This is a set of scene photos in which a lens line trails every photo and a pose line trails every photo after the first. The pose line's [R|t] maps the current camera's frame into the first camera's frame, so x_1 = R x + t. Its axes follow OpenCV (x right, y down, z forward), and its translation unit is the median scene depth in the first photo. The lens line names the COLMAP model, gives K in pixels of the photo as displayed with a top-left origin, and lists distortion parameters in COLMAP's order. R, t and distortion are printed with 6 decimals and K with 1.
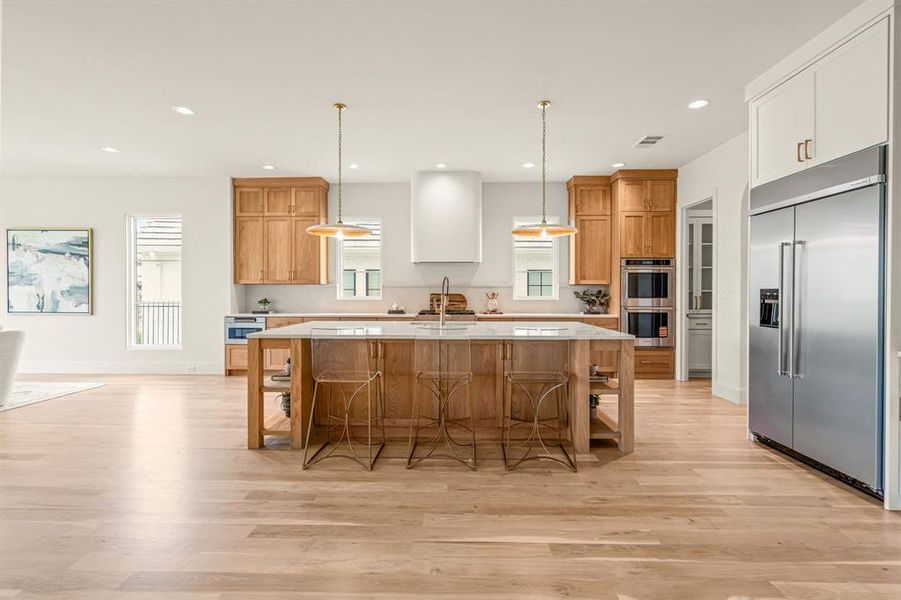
lens RADIAL K [[411.5, 0, 449.6], [0, 411.5, 294.0], [0, 0, 1]] dist [0.002952, 0.000631]
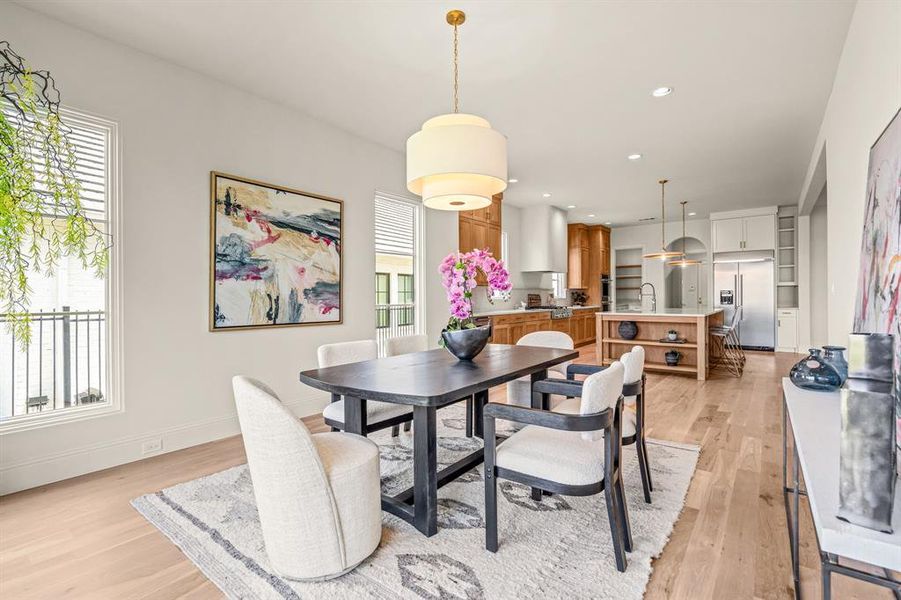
lens RADIAL K [[411.5, 0, 449.6], [0, 411.5, 294.0], [0, 0, 1]] dist [0.002952, 0.000631]
pose [[0.594266, 0.000561, 0.804269, -1.326283], [0.010031, 0.999917, -0.008109, 0.007268], [-0.804206, 0.012886, 0.594211, 0.438527]]
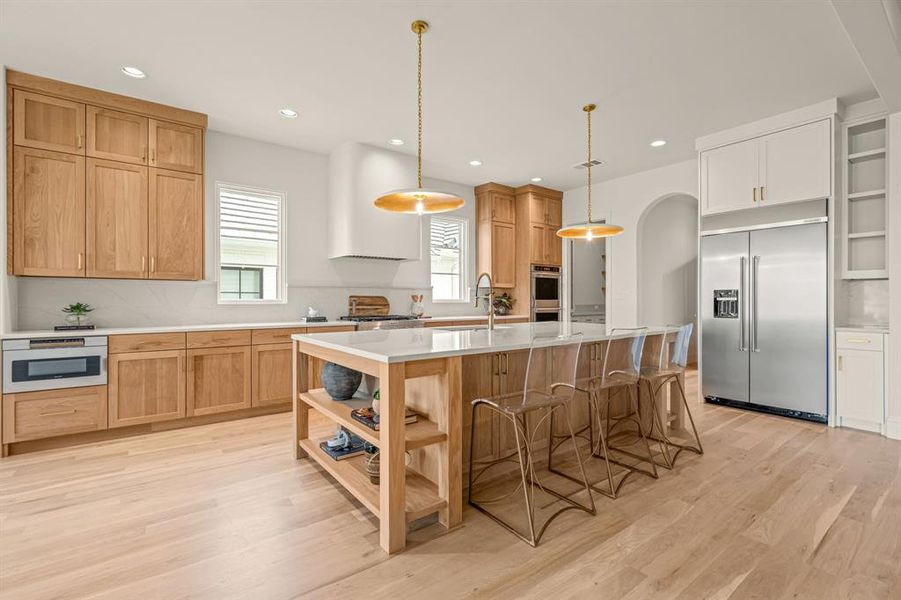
lens RADIAL K [[406.4, 0, 450.5], [0, 406.4, 300.0], [0, 0, 1]] dist [-0.001030, 0.000298]
pose [[0.783382, -0.002770, 0.621534, -0.406376], [0.004641, 0.999988, -0.001393, 0.009896], [-0.621523, 0.003976, 0.783386, 0.260794]]
